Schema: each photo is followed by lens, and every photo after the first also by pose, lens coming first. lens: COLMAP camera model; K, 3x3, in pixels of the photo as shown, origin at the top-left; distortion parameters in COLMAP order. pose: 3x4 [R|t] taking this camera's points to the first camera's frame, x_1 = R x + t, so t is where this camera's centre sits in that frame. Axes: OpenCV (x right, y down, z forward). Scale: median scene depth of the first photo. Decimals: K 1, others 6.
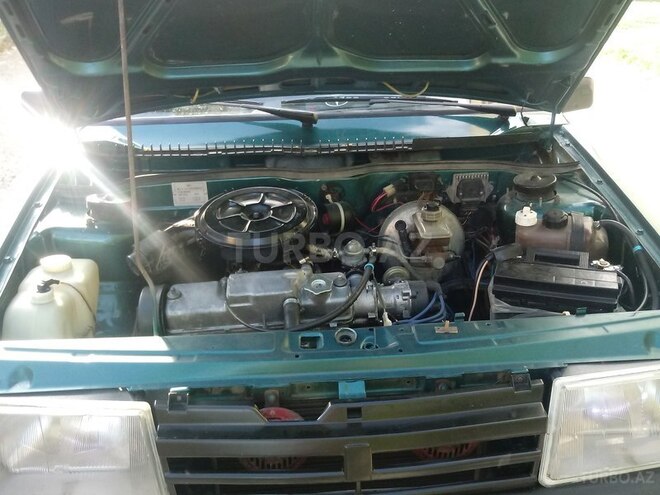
lens RADIAL K [[657.5, 0, 330.0], [0, 657.5, 247.5], [0, 0, 1]] dist [0.003817, -0.017673]
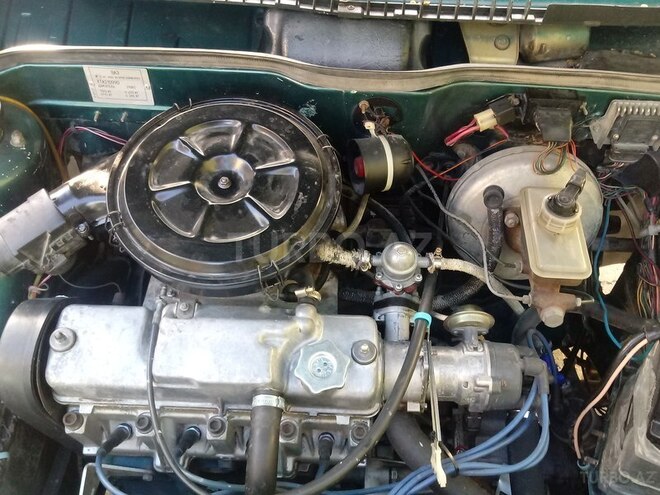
lens RADIAL K [[657.5, 0, 330.0], [0, 657.5, 247.5], [0, 0, 1]] dist [0.003817, -0.017673]
pose [[0.991796, 0.123039, -0.034667, -0.003701], [-0.095213, 0.892003, 0.441889, -0.221392], [0.085293, -0.434963, 0.896400, 0.469552]]
